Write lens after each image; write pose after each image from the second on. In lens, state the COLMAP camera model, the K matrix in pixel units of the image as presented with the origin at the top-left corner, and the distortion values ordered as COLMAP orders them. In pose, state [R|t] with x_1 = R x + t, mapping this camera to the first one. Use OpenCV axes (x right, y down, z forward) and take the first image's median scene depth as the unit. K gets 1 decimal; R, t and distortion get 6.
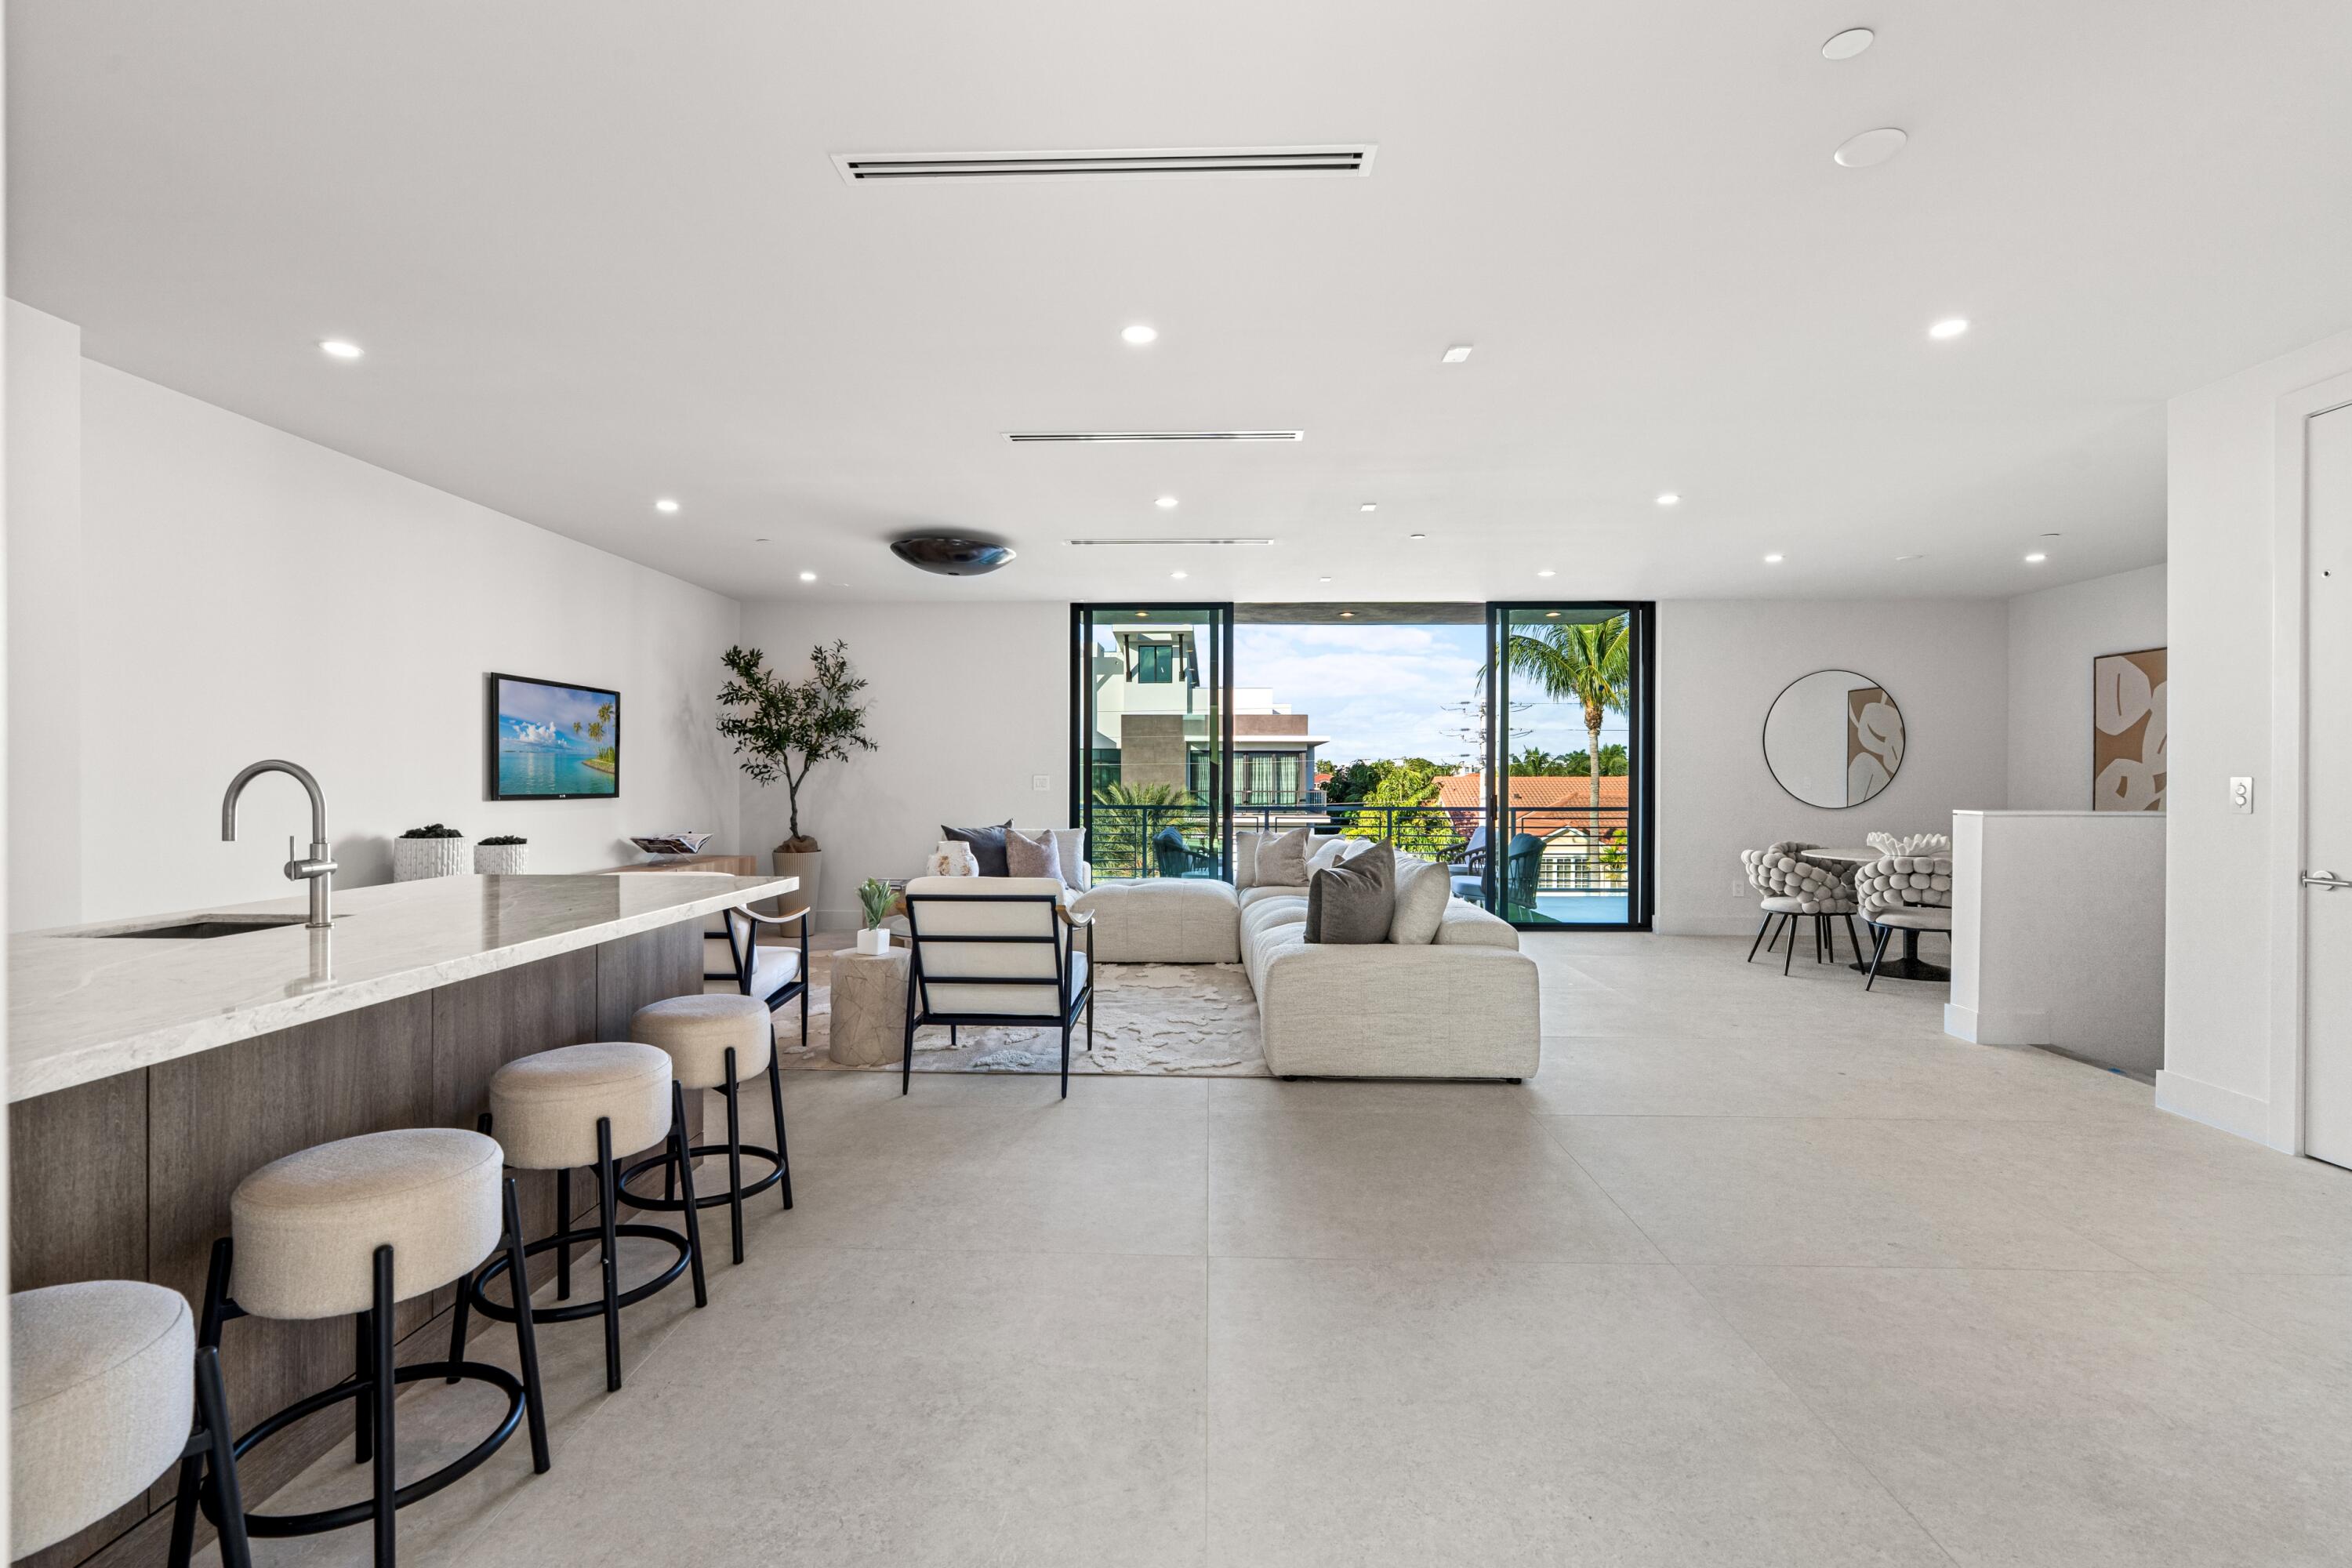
lens RADIAL K [[1059.6, 0, 1171.4], [0, 1059.6, 790.4], [0, 0, 1]] dist [-0.005630, -0.000232]
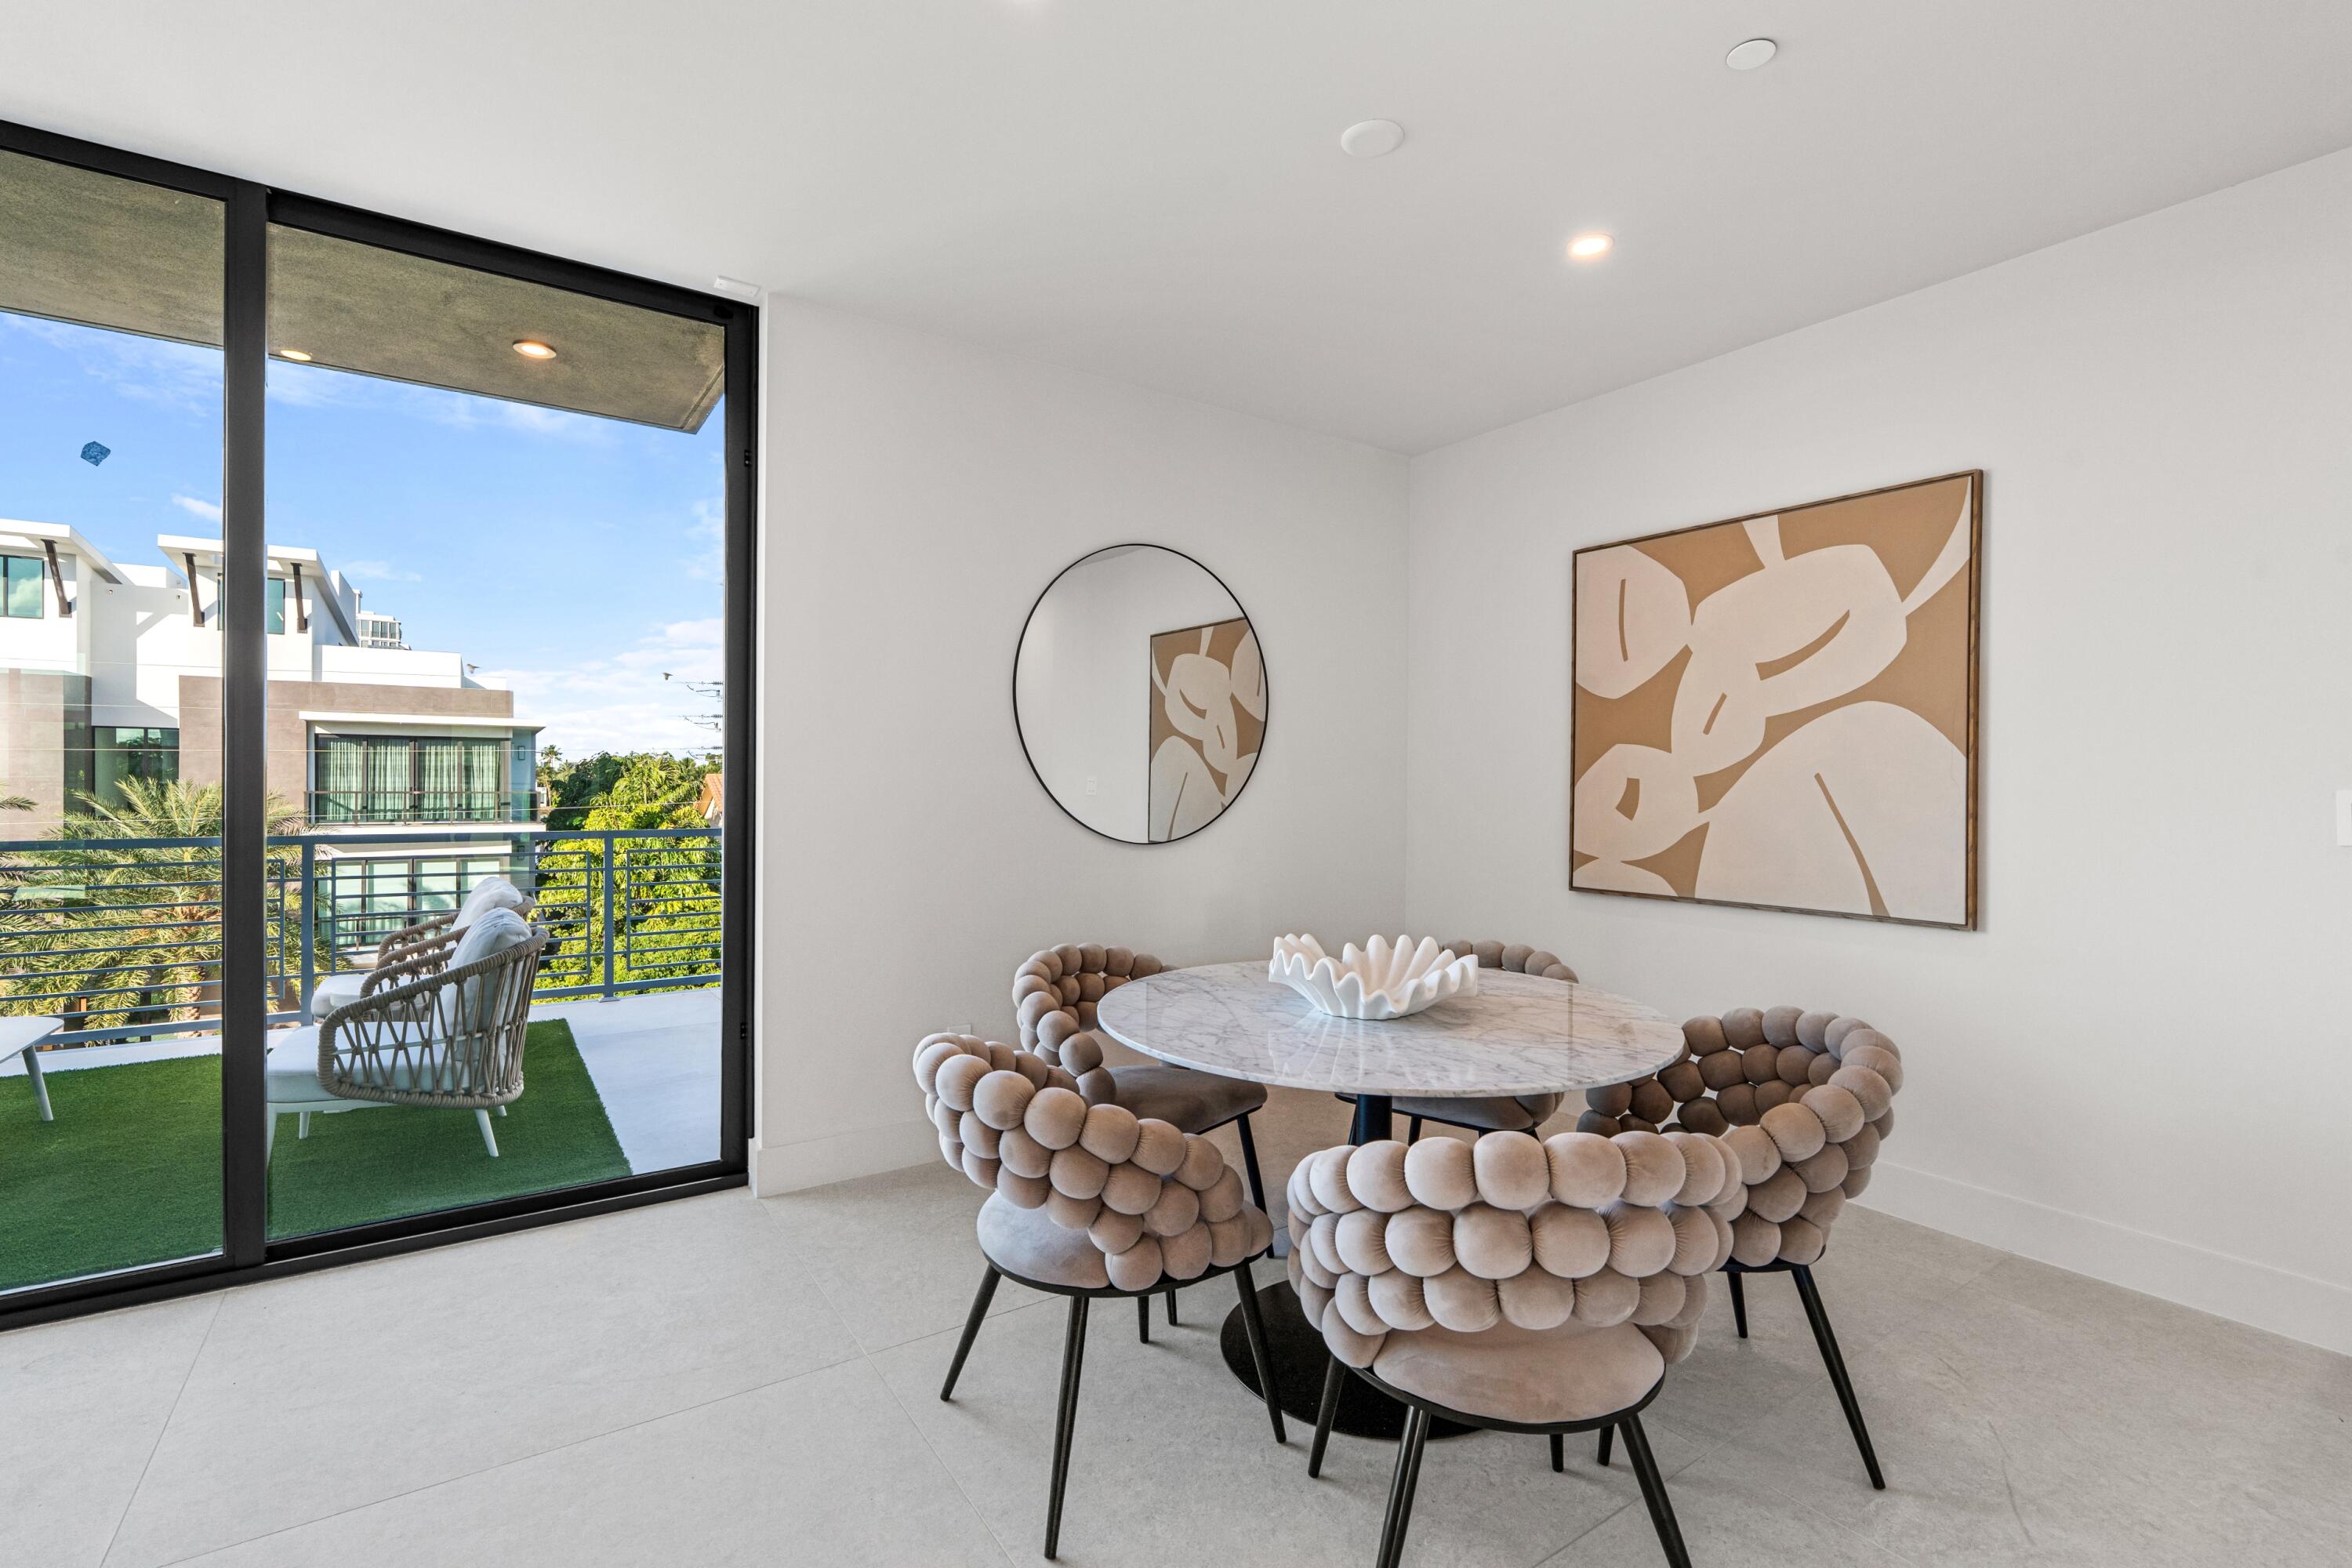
lens RADIAL K [[1059.6, 0, 1184.3], [0, 1059.6, 781.0], [0, 0, 1]] dist [-0.005630, -0.000232]
pose [[0.802766, 0.003752, 0.596282, 0.063631], [0.000557, 0.999975, -0.007042, -0.001291], [-0.596294, 0.005985, 0.802744, 0.108735]]
